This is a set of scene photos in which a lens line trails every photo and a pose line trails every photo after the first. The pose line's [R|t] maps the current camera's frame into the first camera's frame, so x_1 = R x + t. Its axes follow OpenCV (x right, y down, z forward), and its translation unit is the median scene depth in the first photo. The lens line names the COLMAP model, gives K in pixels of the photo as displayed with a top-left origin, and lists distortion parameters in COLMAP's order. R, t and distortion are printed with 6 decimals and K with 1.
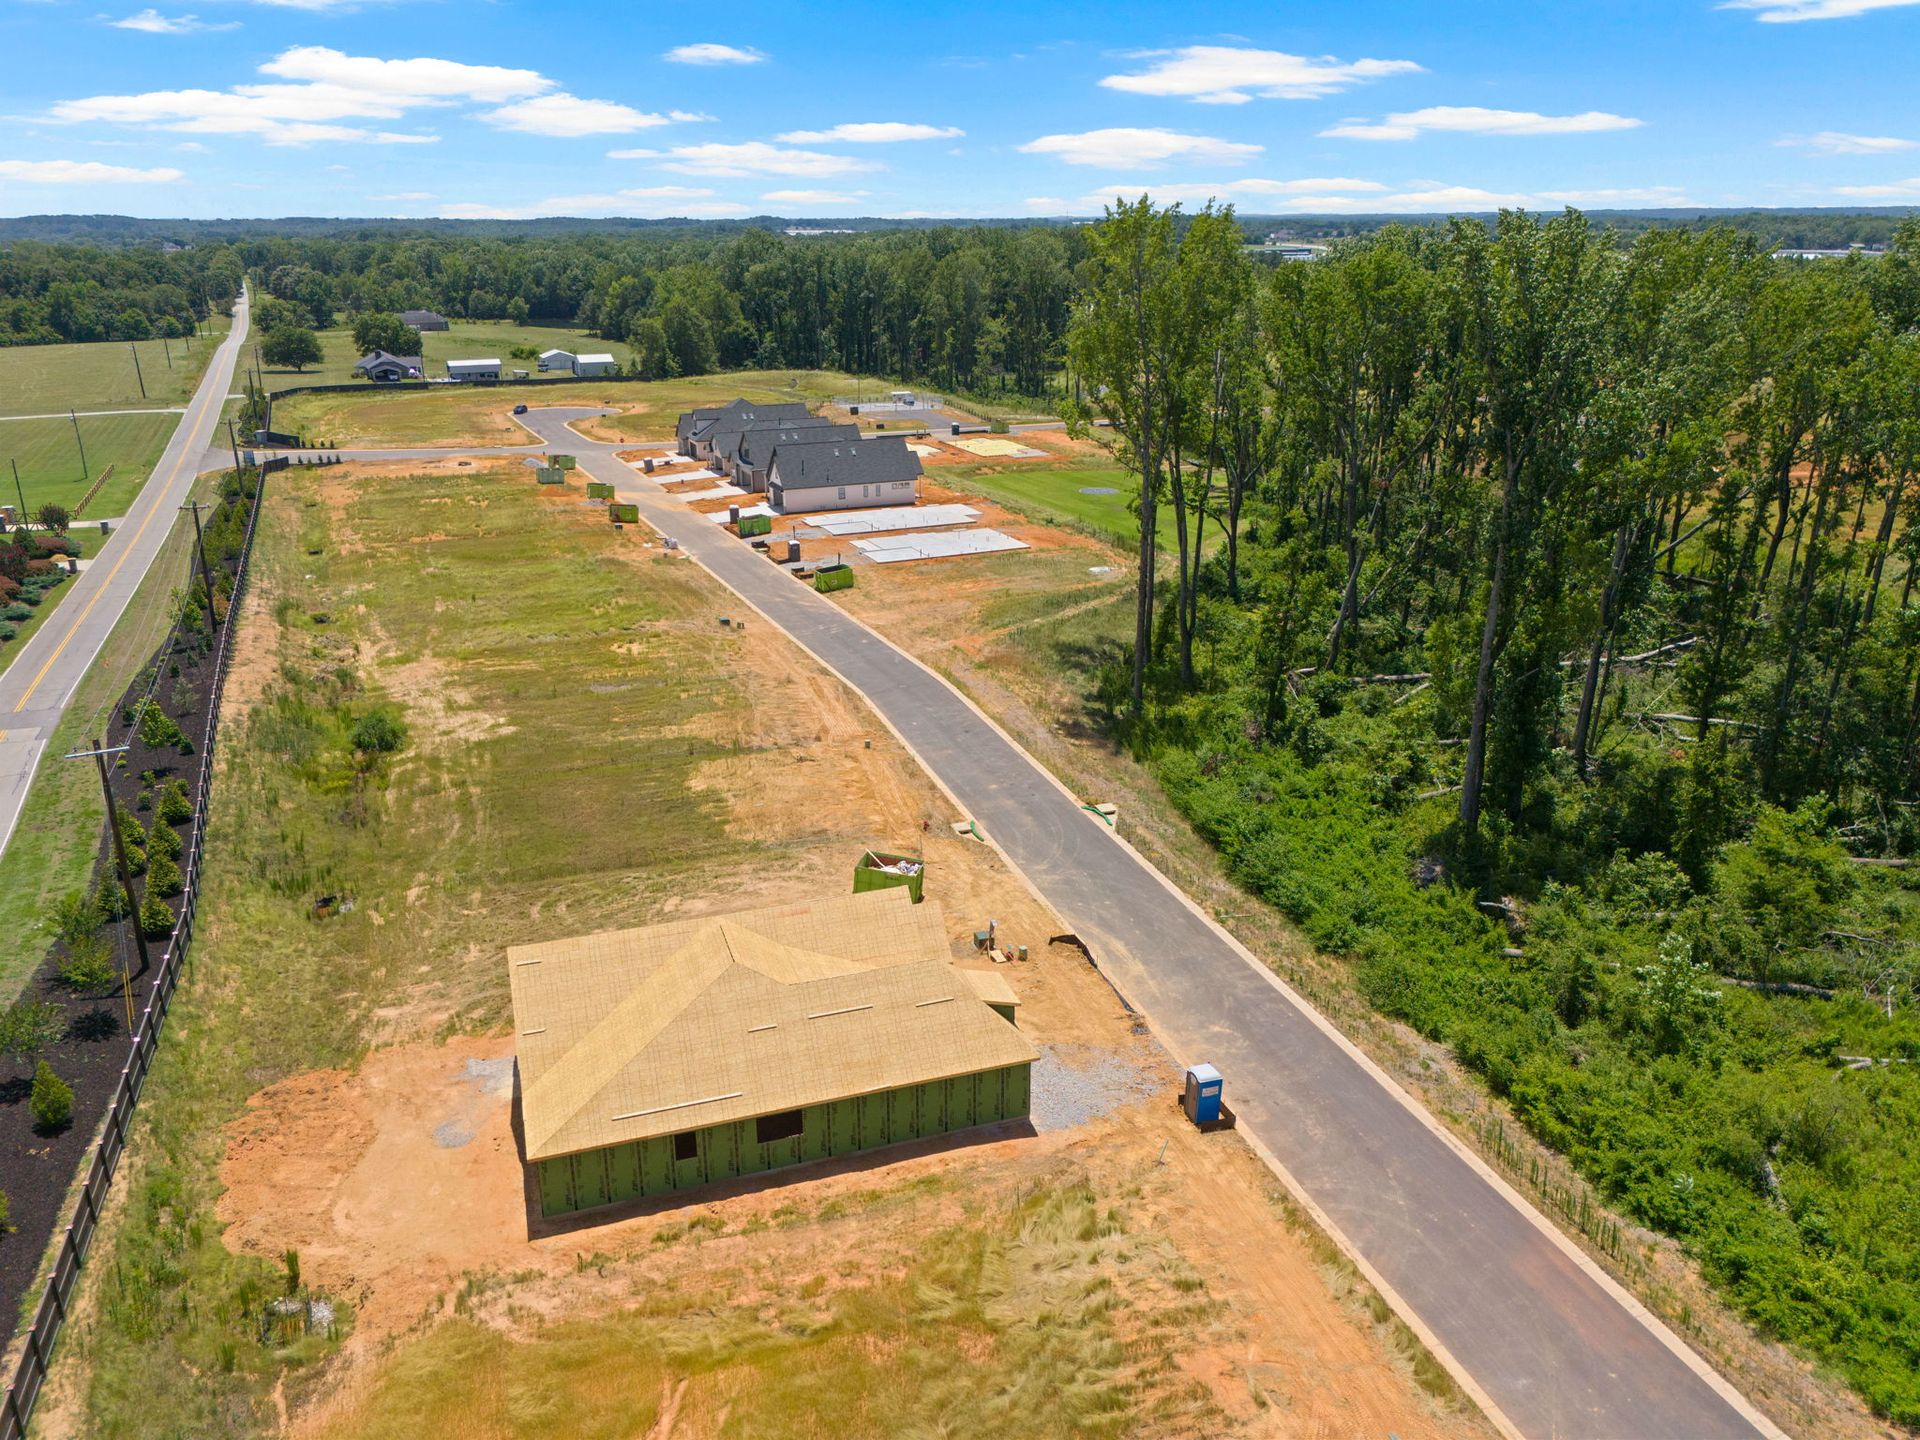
lens RADIAL K [[1416.7, 0, 956.4], [0, 1416.7, 711.0], [0, 0, 1]] dist [0.069783, -0.068911]
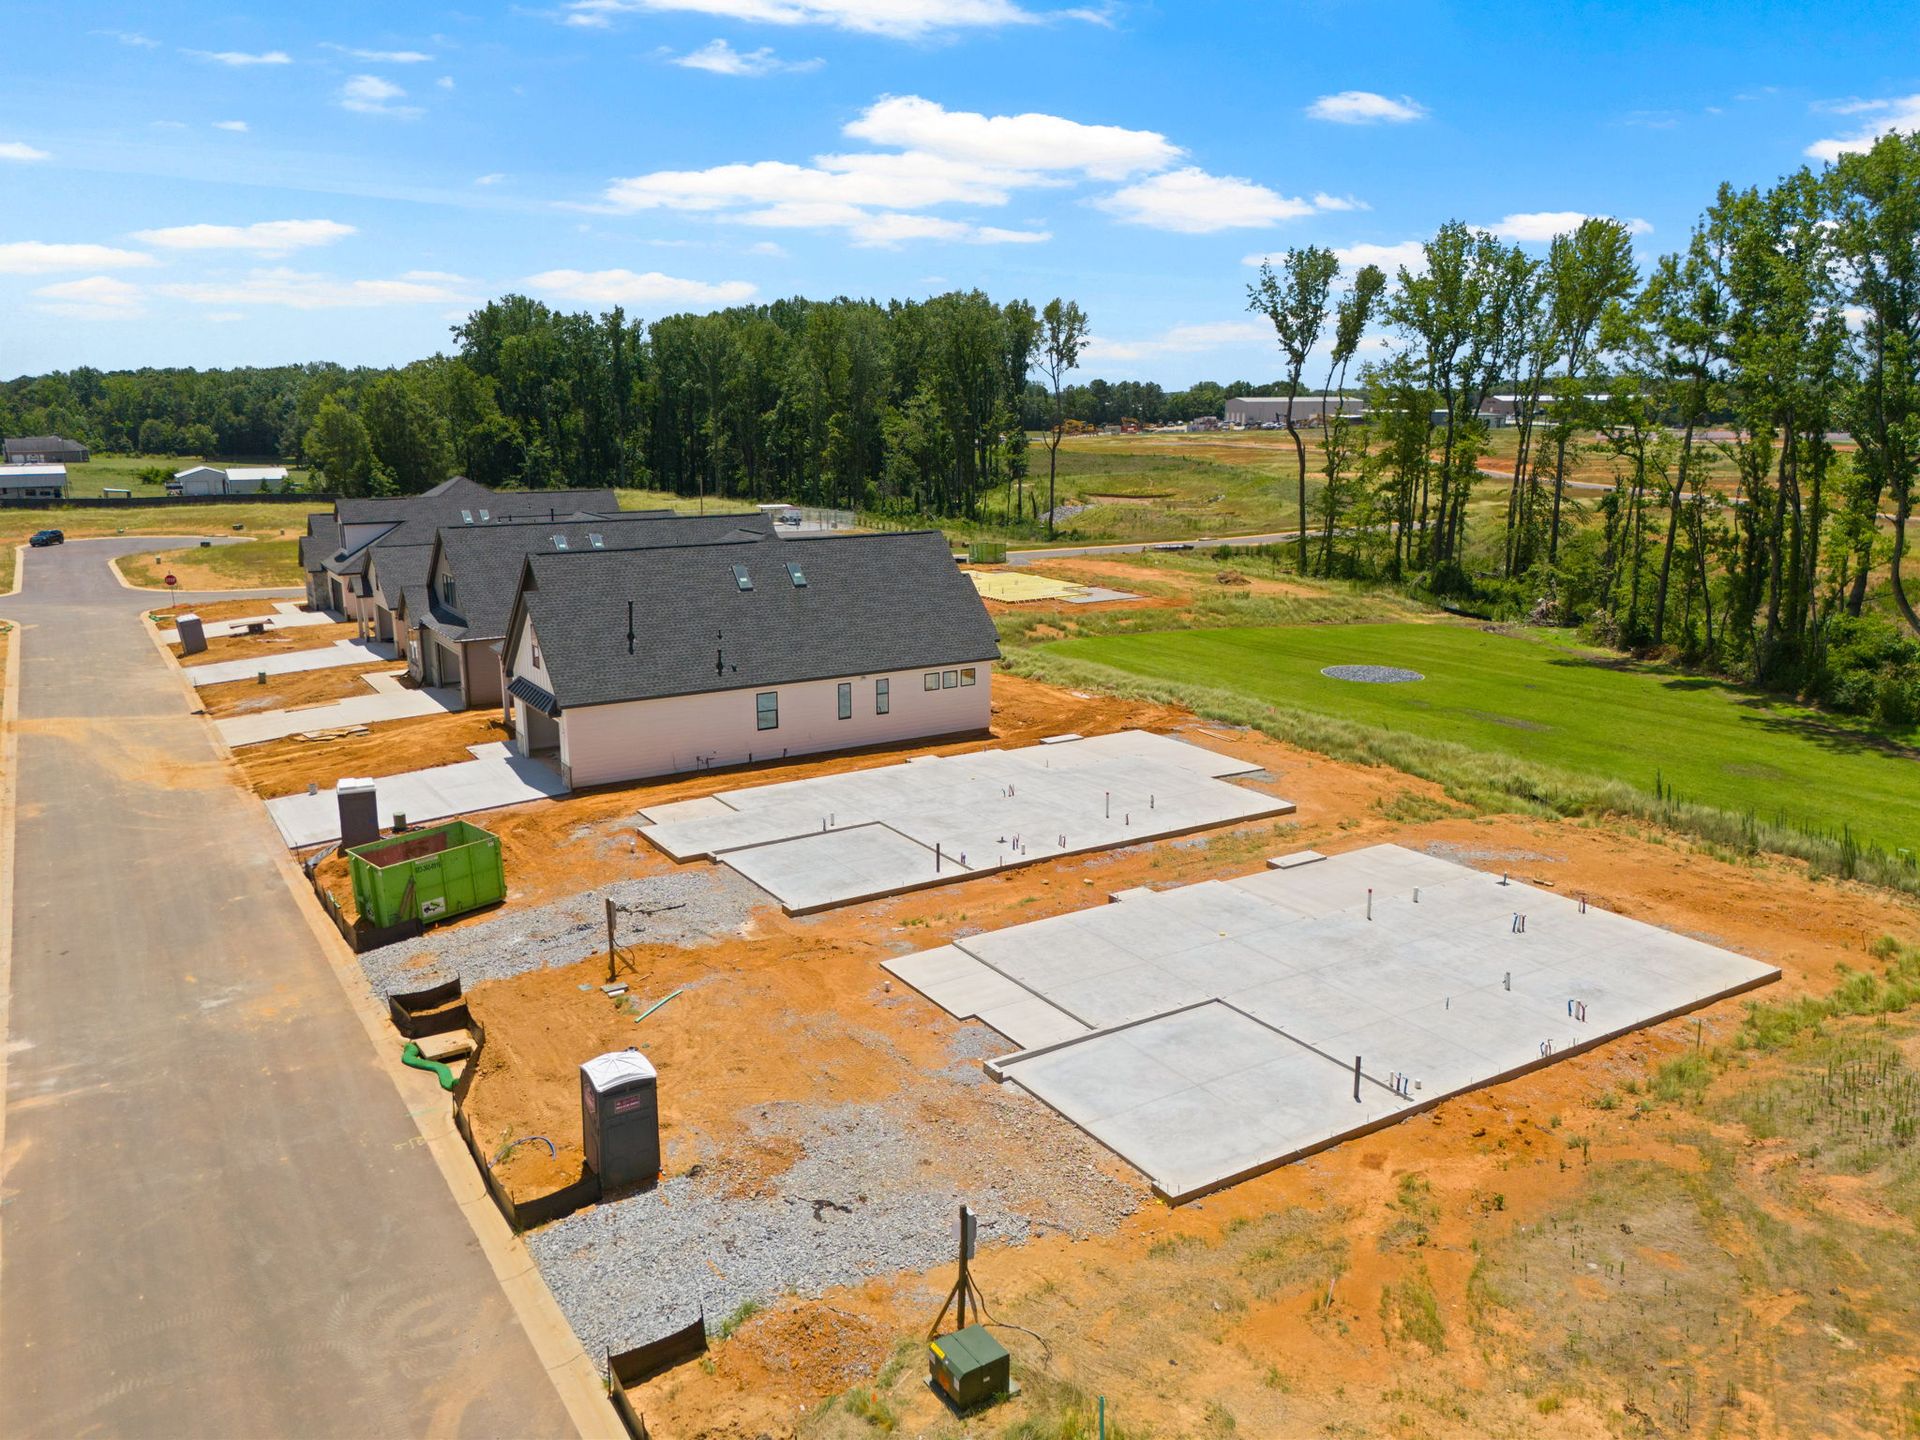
lens RADIAL K [[1402.7, 0, 951.1], [0, 1402.7, 721.5], [0, 0, 1]] dist [0.076496, -0.071317]
pose [[0.989459, -0.028890, 0.141903, -0.161621], [0.043955, 0.993584, -0.104205, -0.228861], [-0.137982, 0.109343, 0.984381, 1.359217]]
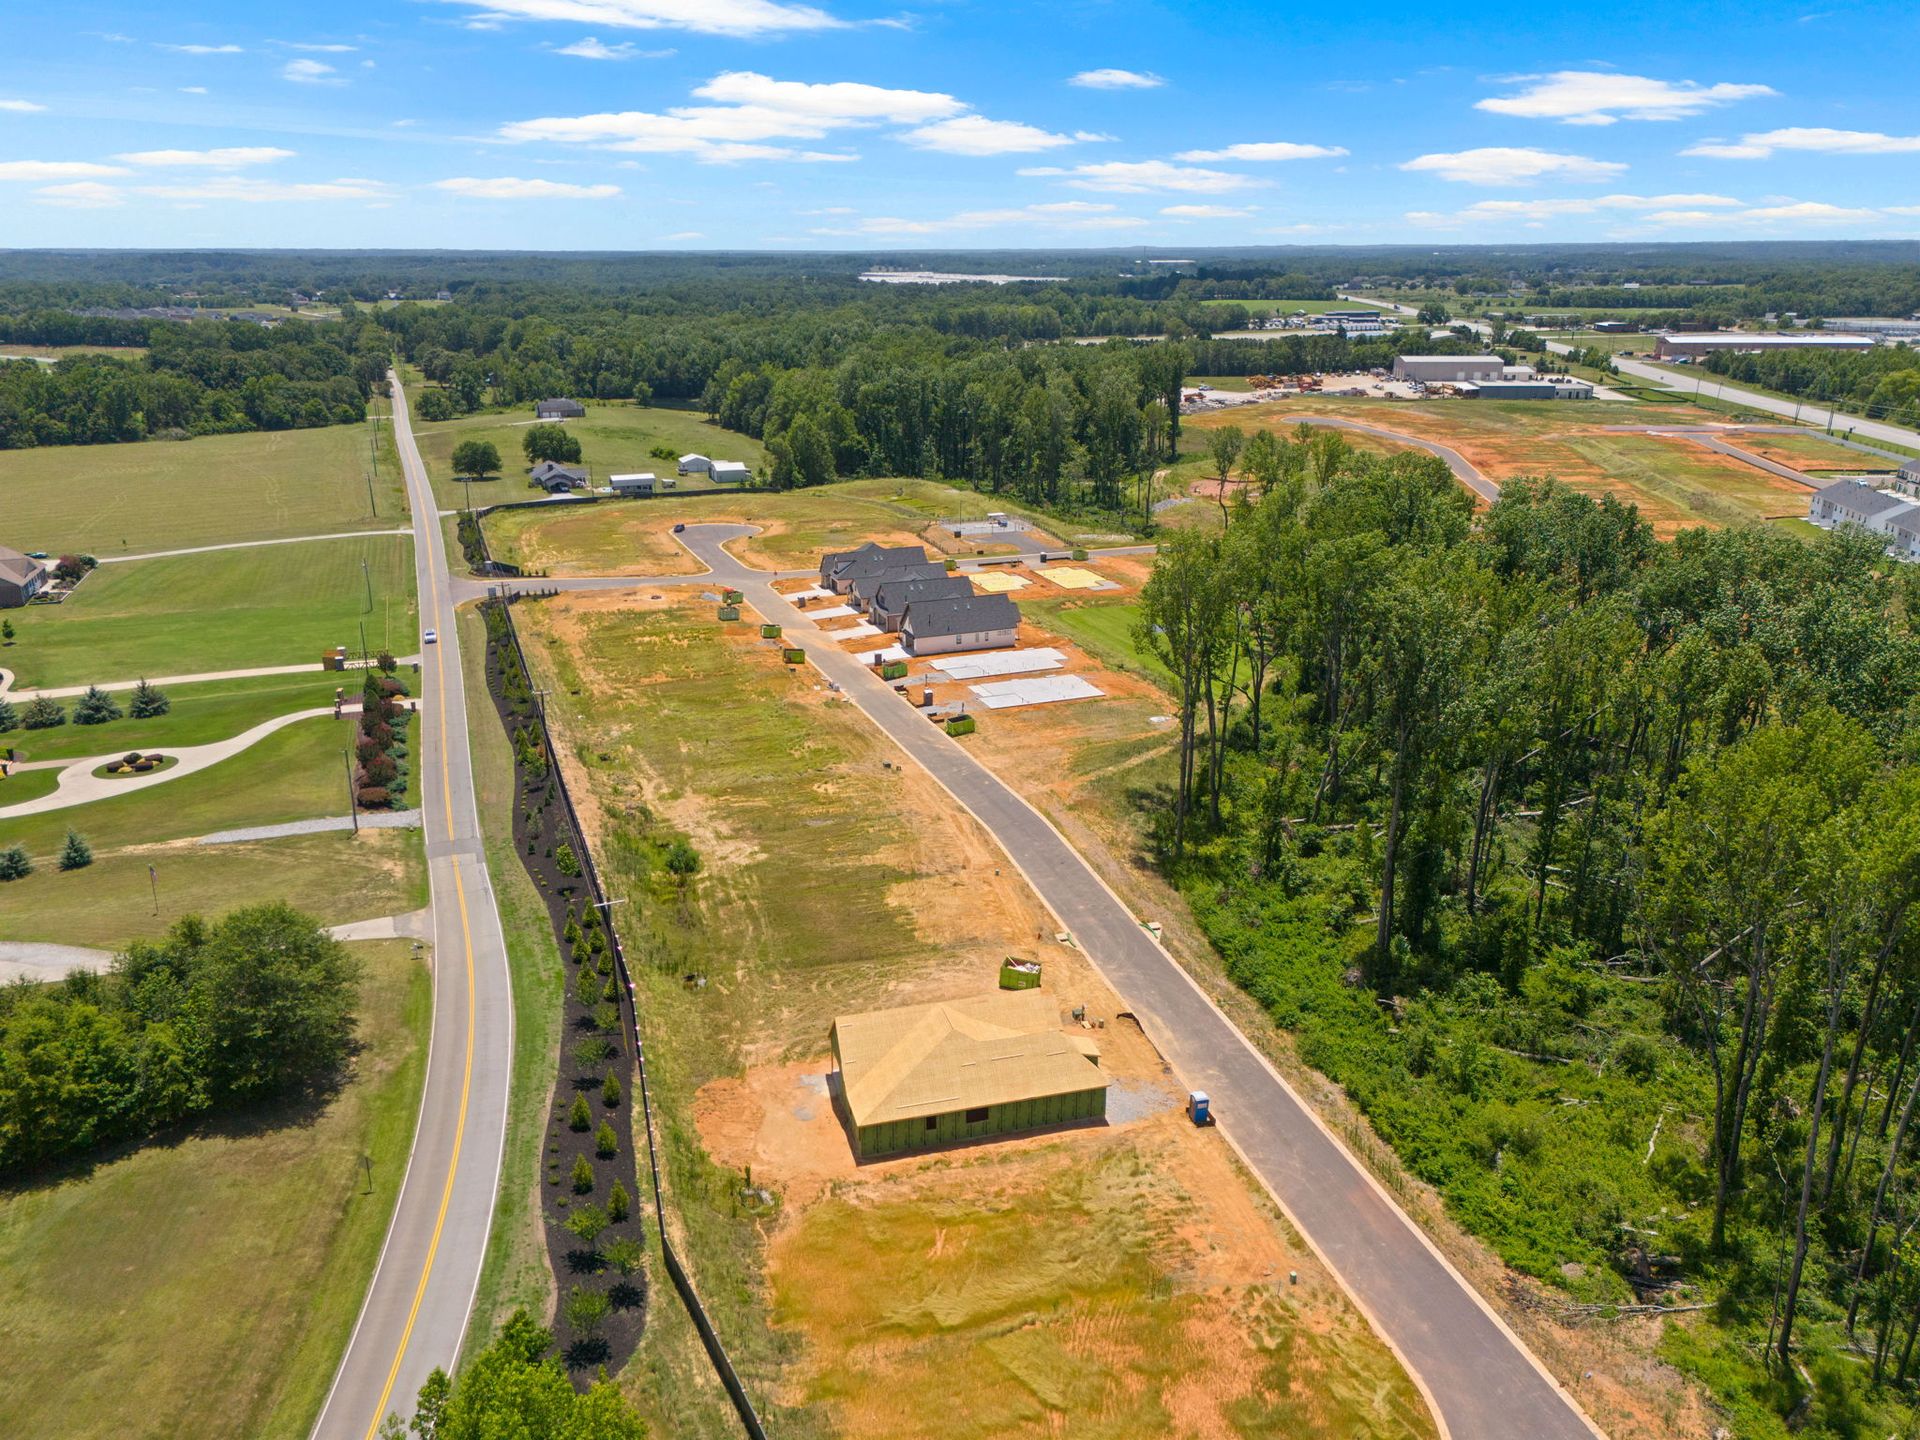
lens RADIAL K [[1416.7, 0, 956.4], [0, 1416.7, 711.0], [0, 0, 1]] dist [0.069783, -0.068911]
pose [[0.998683, 0.018814, -0.047738, -0.039335], [-0.019590, 0.999683, -0.015842, -0.130503], [0.047425, 0.016757, 0.998734, -0.542017]]
